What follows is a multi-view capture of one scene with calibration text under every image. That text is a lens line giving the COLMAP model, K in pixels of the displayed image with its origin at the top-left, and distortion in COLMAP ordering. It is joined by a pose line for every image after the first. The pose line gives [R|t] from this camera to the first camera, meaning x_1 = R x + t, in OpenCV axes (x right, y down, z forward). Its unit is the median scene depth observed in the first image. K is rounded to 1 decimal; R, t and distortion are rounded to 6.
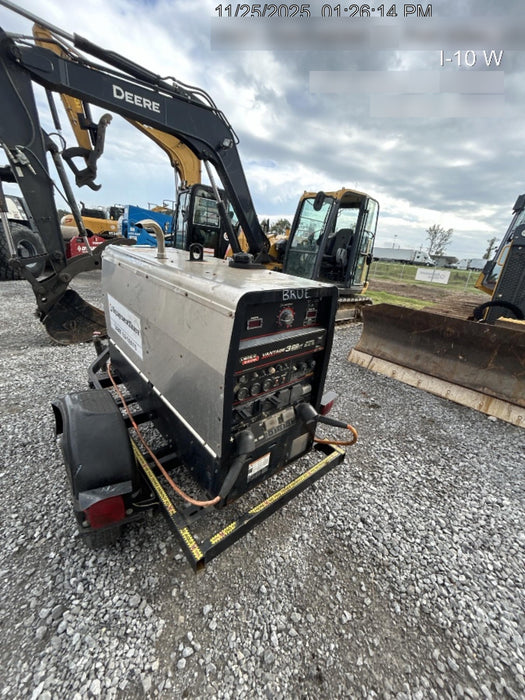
lens RADIAL K [[282.2, 0, 262.9], [0, 282.2, 349.4], [0, 0, 1]] dist [0.000447, -0.000058]
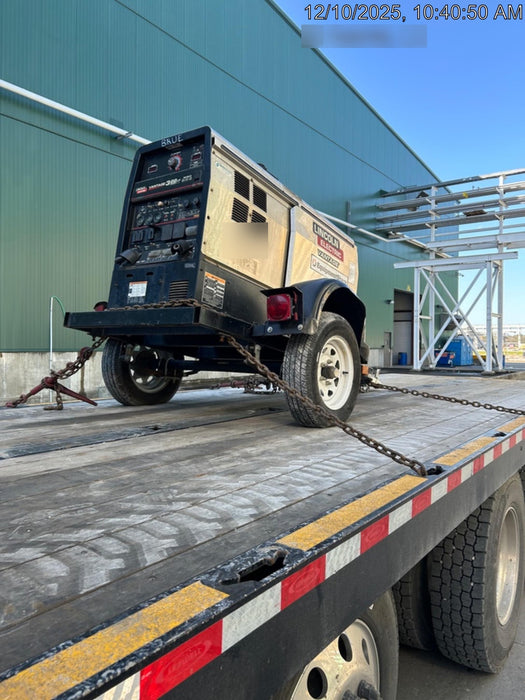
lens RADIAL K [[524.5, 0, 265.0], [0, 524.5, 352.6], [0, 0, 1]] dist [0.064602, -0.037315]
pose [[0.241968, -0.196603, -0.950157, 1.893467], [-0.456105, 0.841272, -0.290225, 0.927259], [0.856399, 0.503596, 0.113889, 1.237662]]
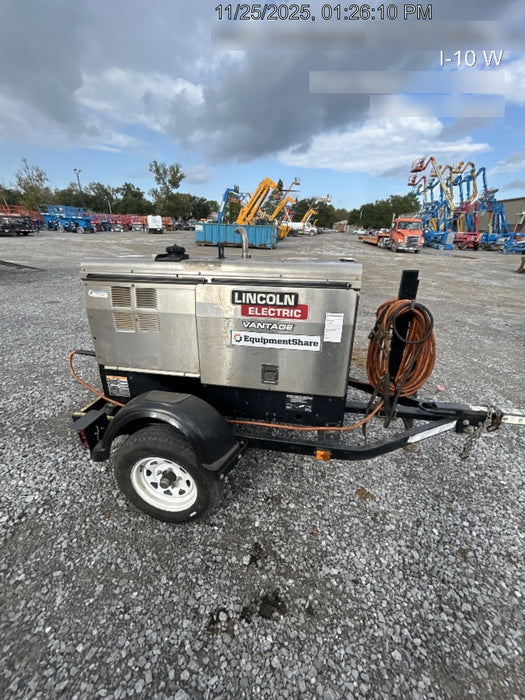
lens RADIAL K [[282.2, 0, 261.1], [0, 282.2, 347.7], [0, 0, 1]] dist [0.000447, -0.000058]
pose [[-0.772962, 0.132684, -0.620423, 0.436659], [-0.317803, 0.765389, 0.559625, -0.813376], [0.549119, 0.629741, -0.549449, 2.181610]]
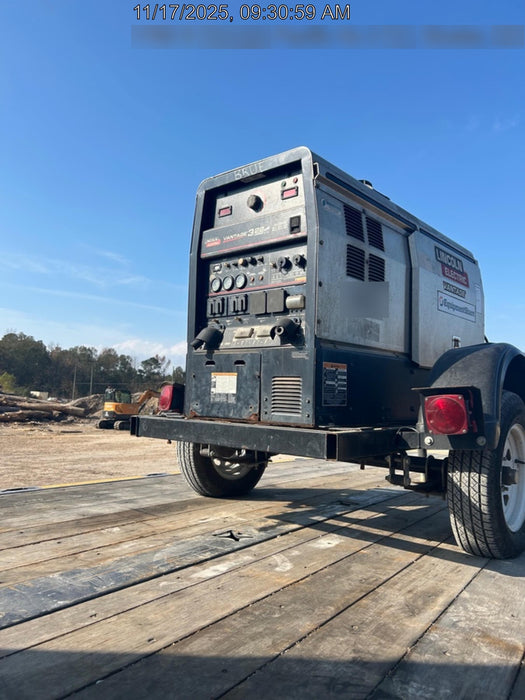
lens RADIAL K [[524.5, 0, 255.9], [0, 524.5, 356.4], [0, 0, 1]] dist [0.064602, -0.037315]
pose [[0.145306, -0.155296, -0.977123, 1.396721], [-0.395817, 0.896003, -0.201264, 0.570247], [0.906761, 0.416006, 0.068726, 0.890995]]
